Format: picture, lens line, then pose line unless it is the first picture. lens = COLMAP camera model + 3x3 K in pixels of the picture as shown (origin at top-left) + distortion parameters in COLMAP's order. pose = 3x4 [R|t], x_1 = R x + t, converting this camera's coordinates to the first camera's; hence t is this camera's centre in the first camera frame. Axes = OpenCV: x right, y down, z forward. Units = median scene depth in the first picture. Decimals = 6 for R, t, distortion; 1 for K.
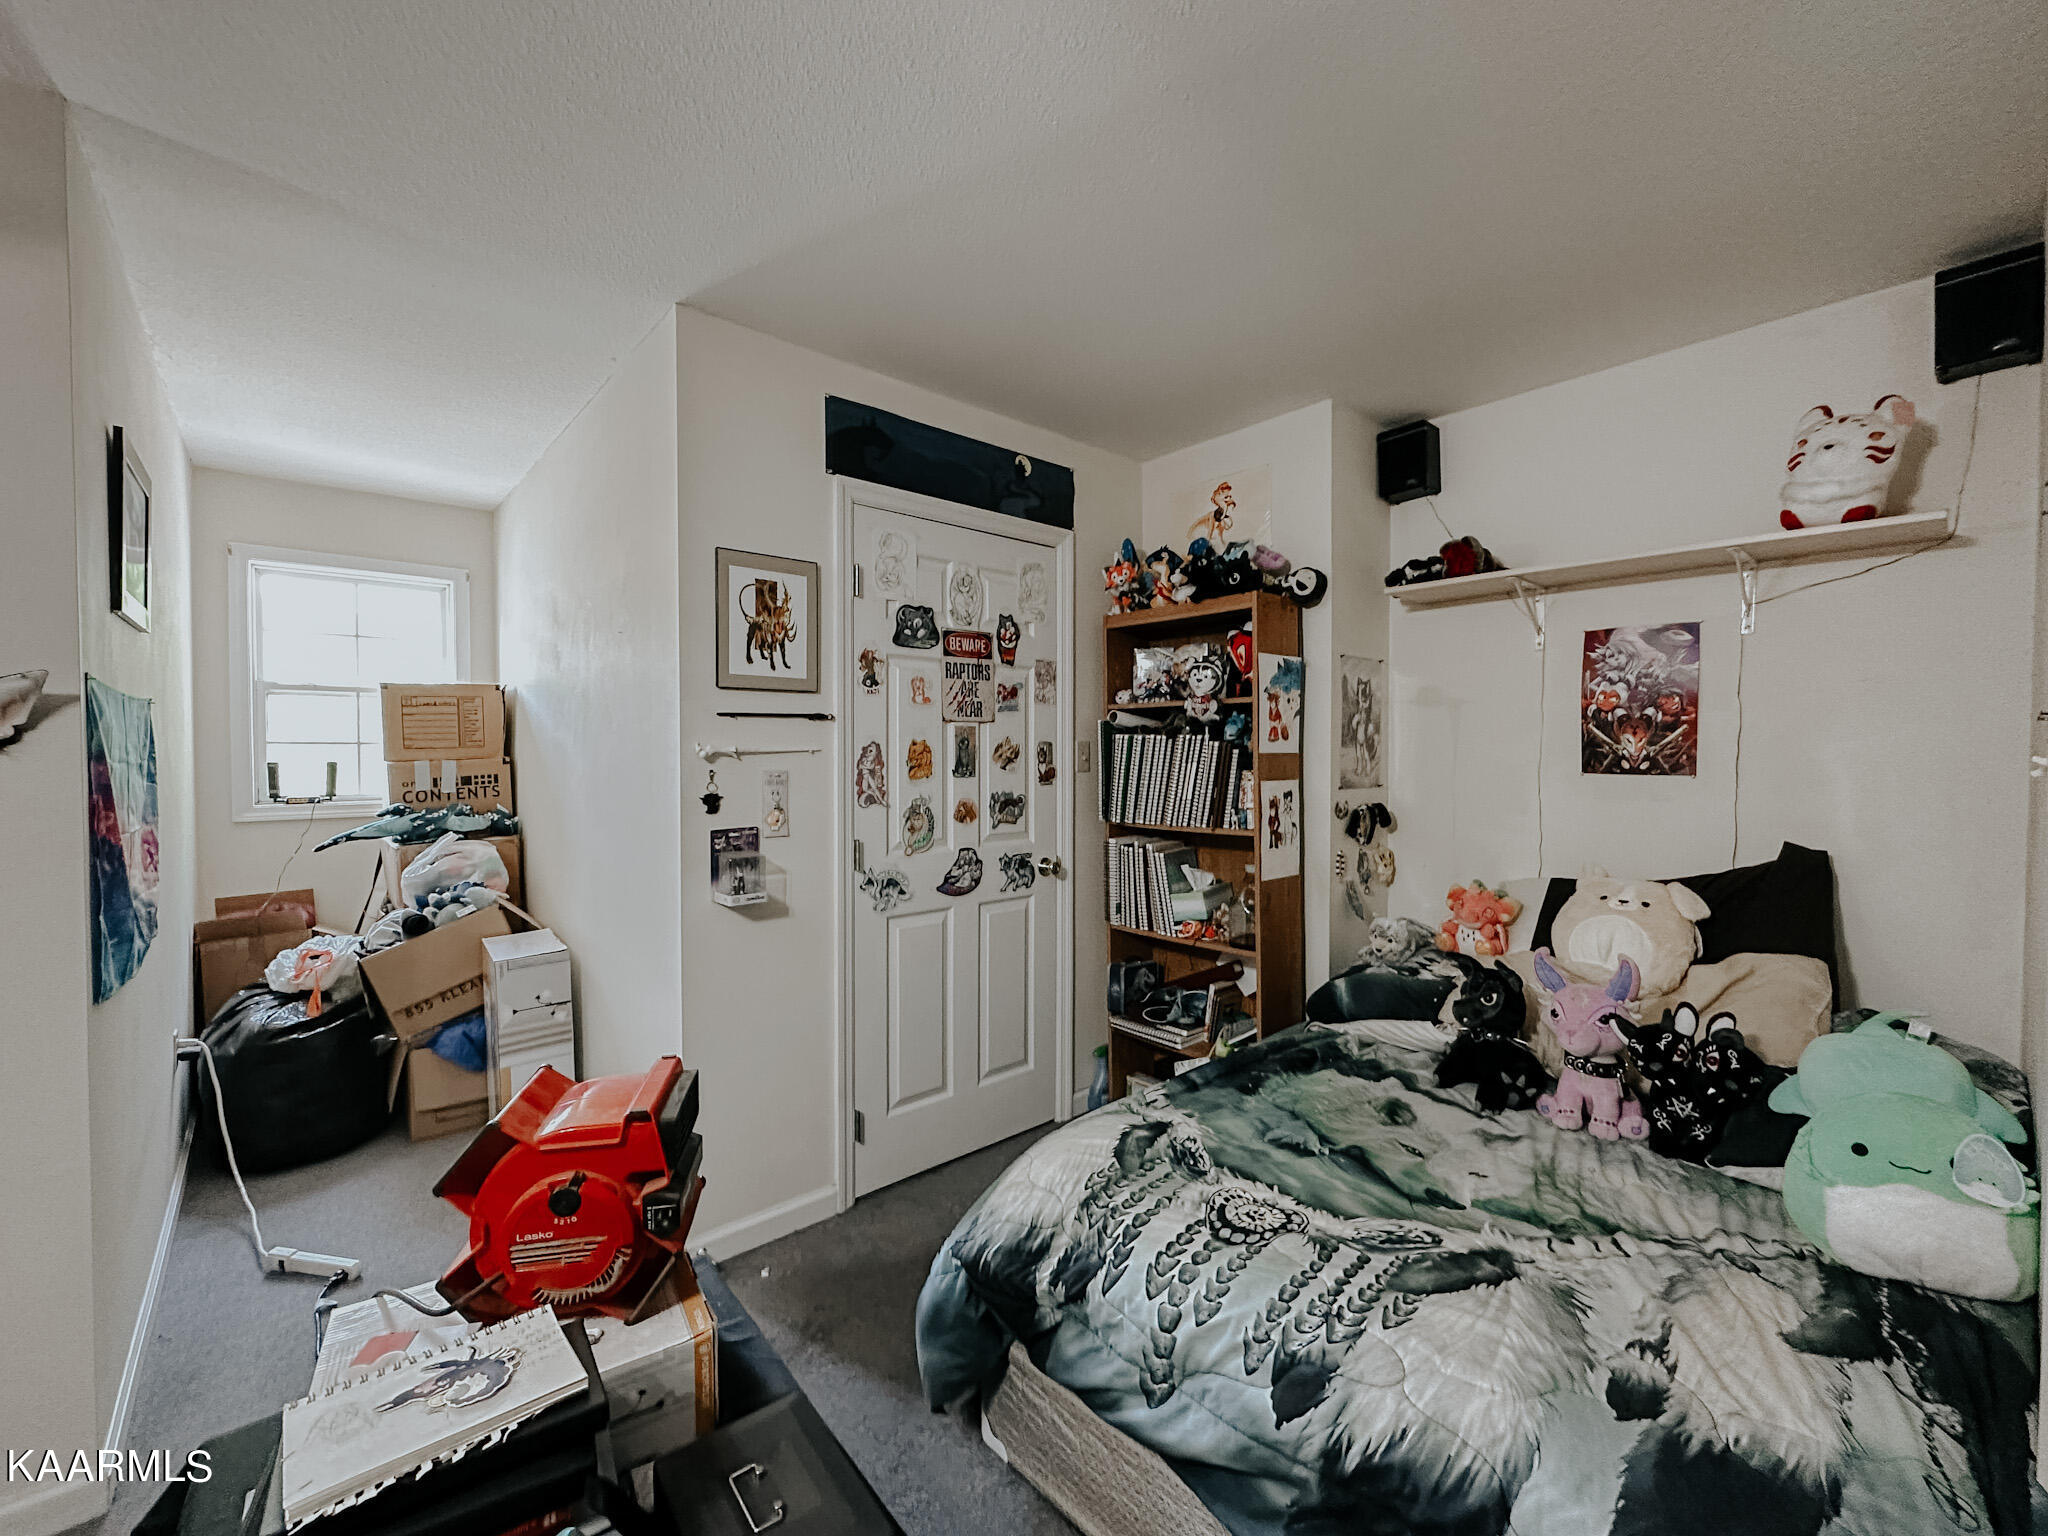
lens RADIAL K [[840.4, 0, 1033.7], [0, 840.4, 770.9], [0, 0, 1]] dist [-0.001233, -0.000028]
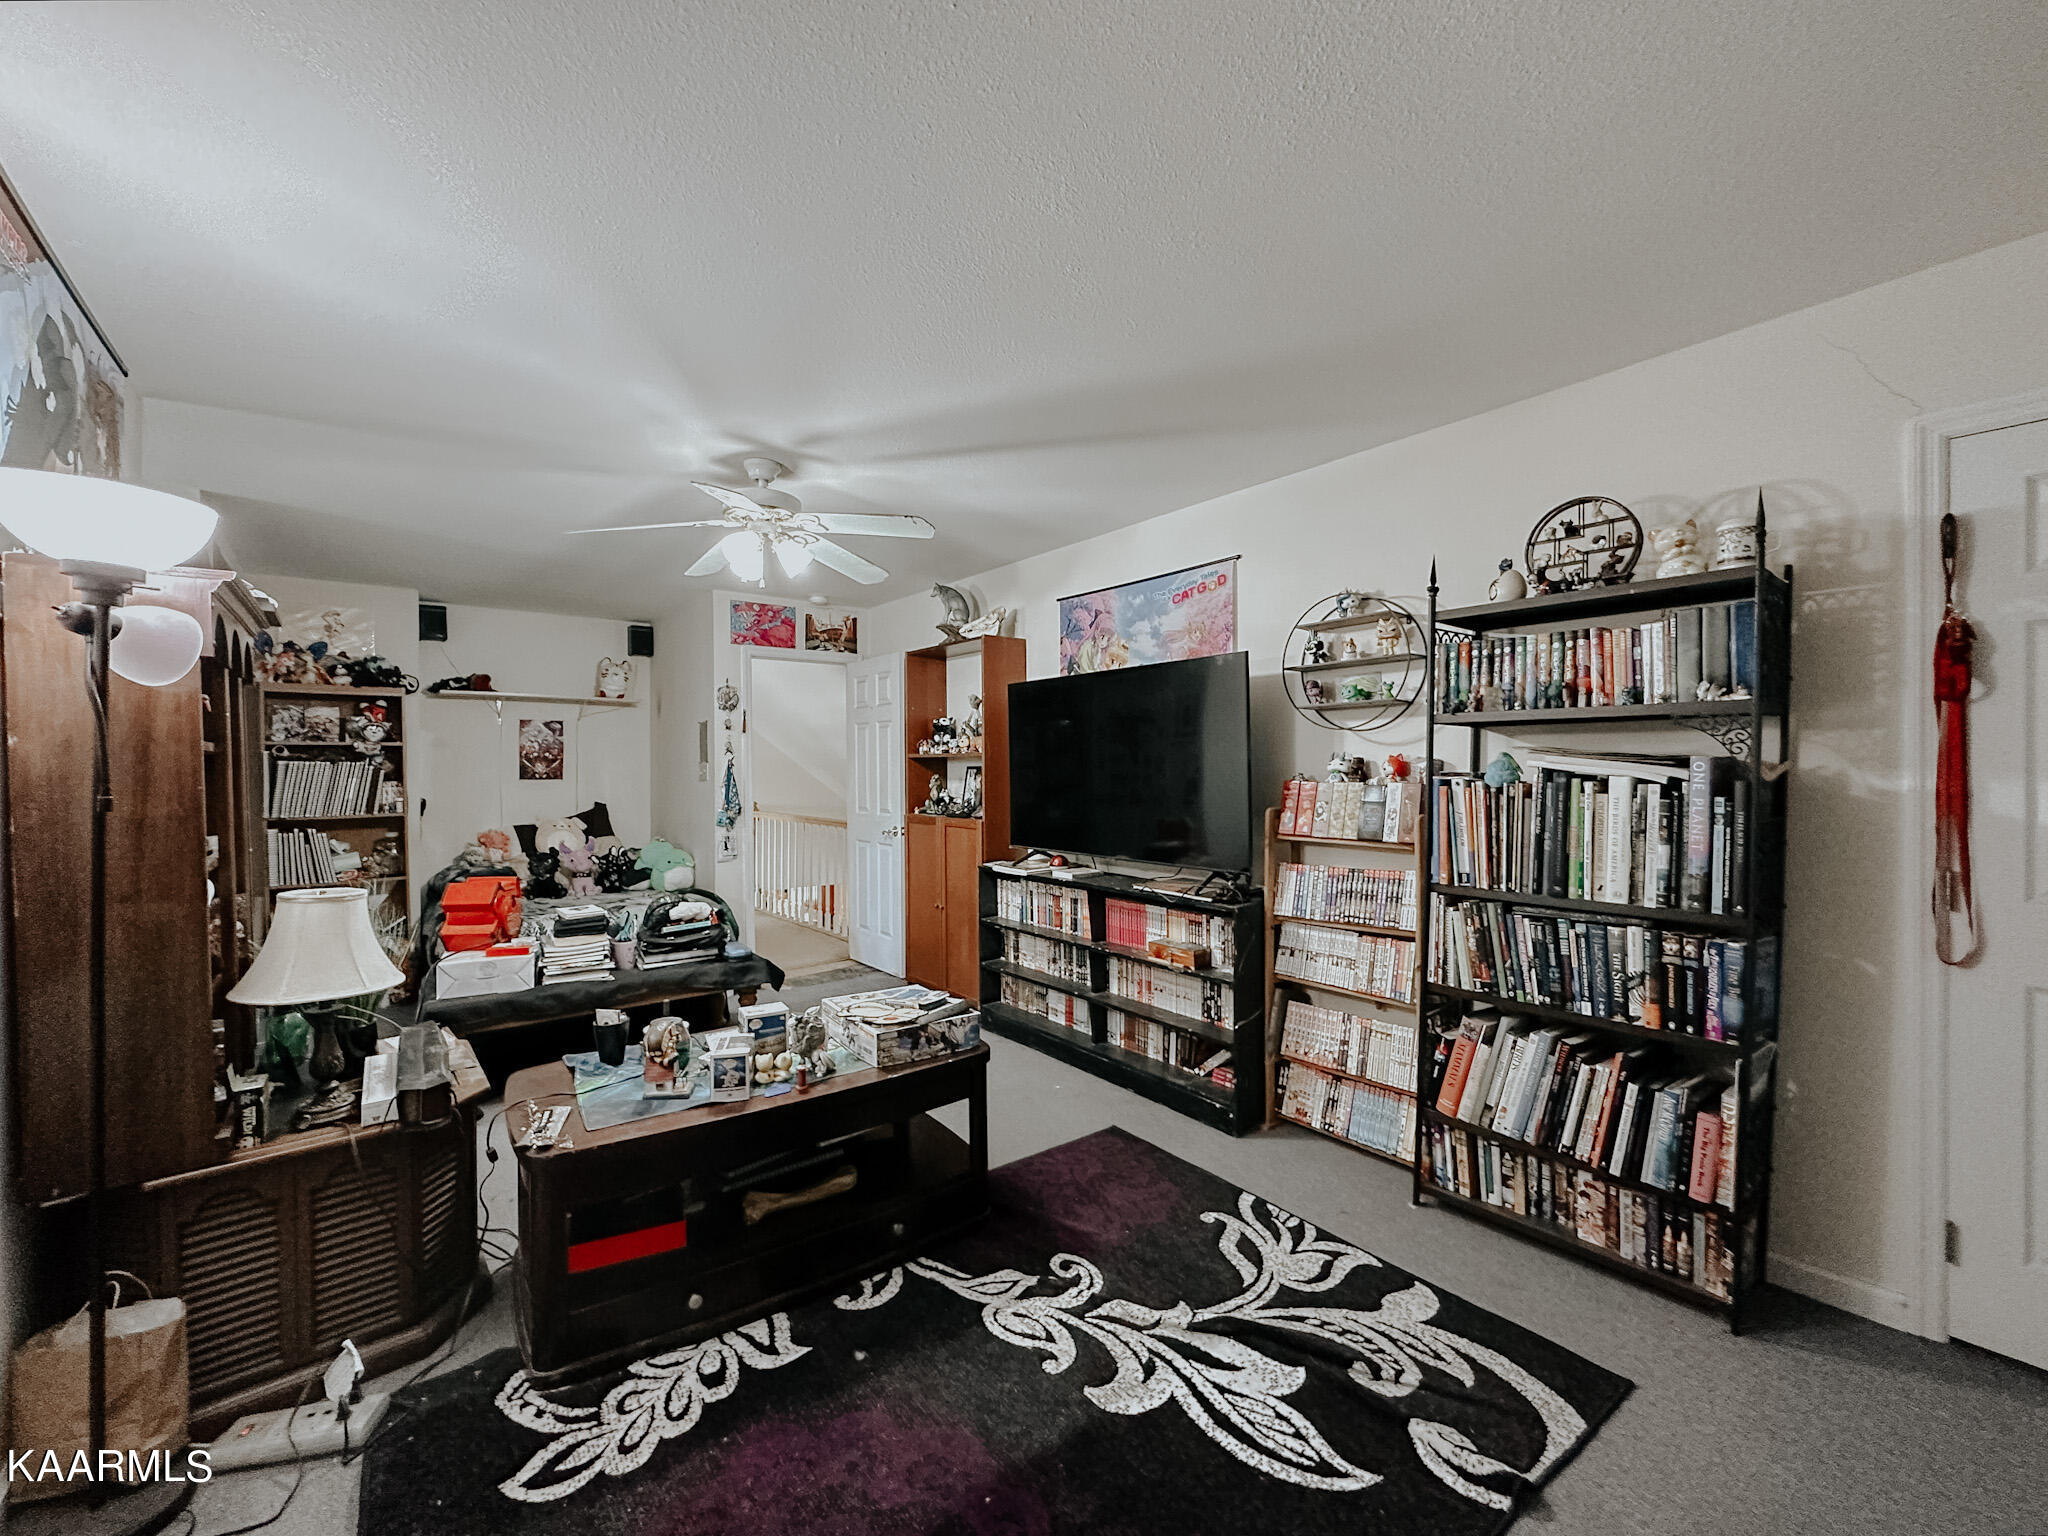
lens RADIAL K [[817.5, 0, 1023.1], [0, 817.5, 767.8], [0, 0, 1]] dist [-0.002621, 0.000007]
pose [[0.043144, -0.001043, 0.999068, -1.584291], [0.025282, 0.999680, -0.000048, 0.005123], [-0.998749, 0.025261, 0.043156, -0.511839]]
